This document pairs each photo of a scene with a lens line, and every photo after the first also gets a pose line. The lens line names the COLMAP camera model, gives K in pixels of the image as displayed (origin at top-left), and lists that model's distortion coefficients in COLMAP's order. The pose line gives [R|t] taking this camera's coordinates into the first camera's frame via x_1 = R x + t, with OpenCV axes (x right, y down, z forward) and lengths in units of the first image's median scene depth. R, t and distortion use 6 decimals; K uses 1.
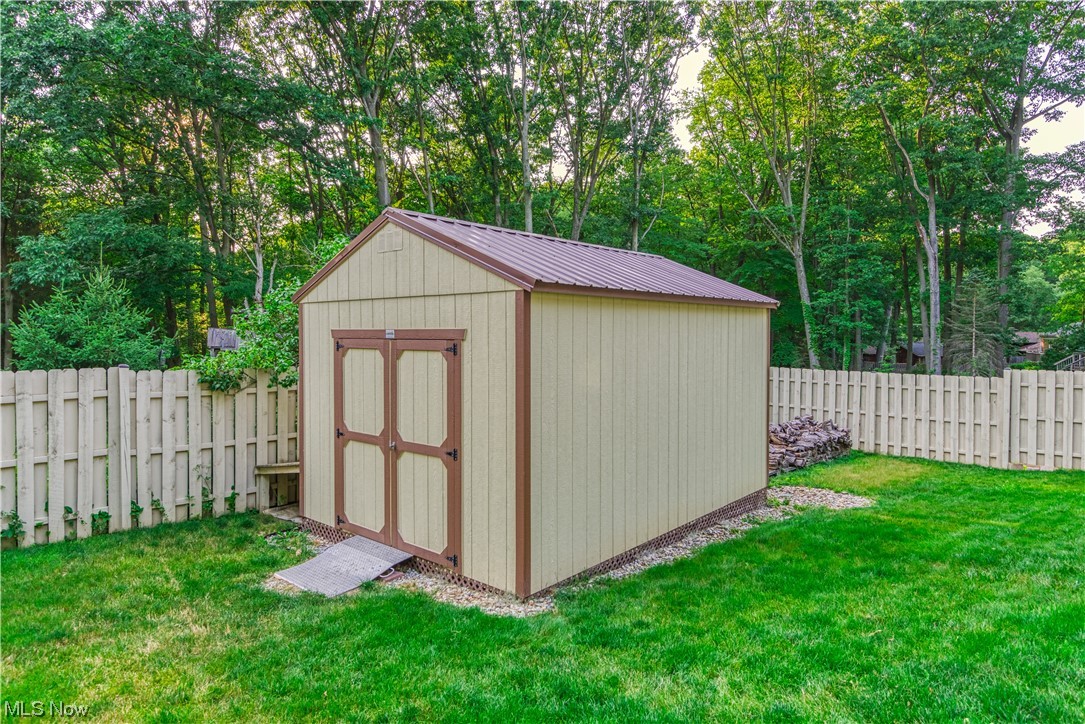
lens RADIAL K [[628.0, 0, 542.5], [0, 628.0, 362.0], [0, 0, 1]] dist [-0.003104, -0.001569]
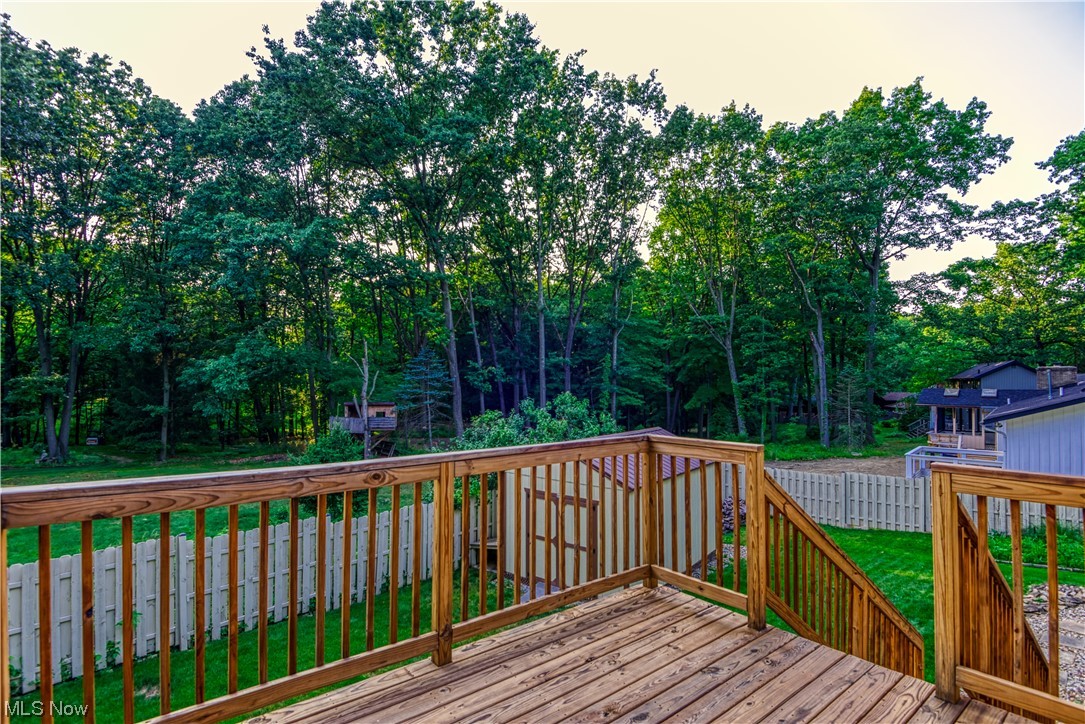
lens RADIAL K [[547.6, 0, 542.5], [0, 547.6, 362.0], [0, 0, 1]] dist [-0.000697, -0.000426]
pose [[0.998318, 0.005745, 0.057693, -0.077624], [-0.002649, 0.998558, -0.053612, -0.077532], [-0.057918, 0.053369, 0.996894, -0.193212]]
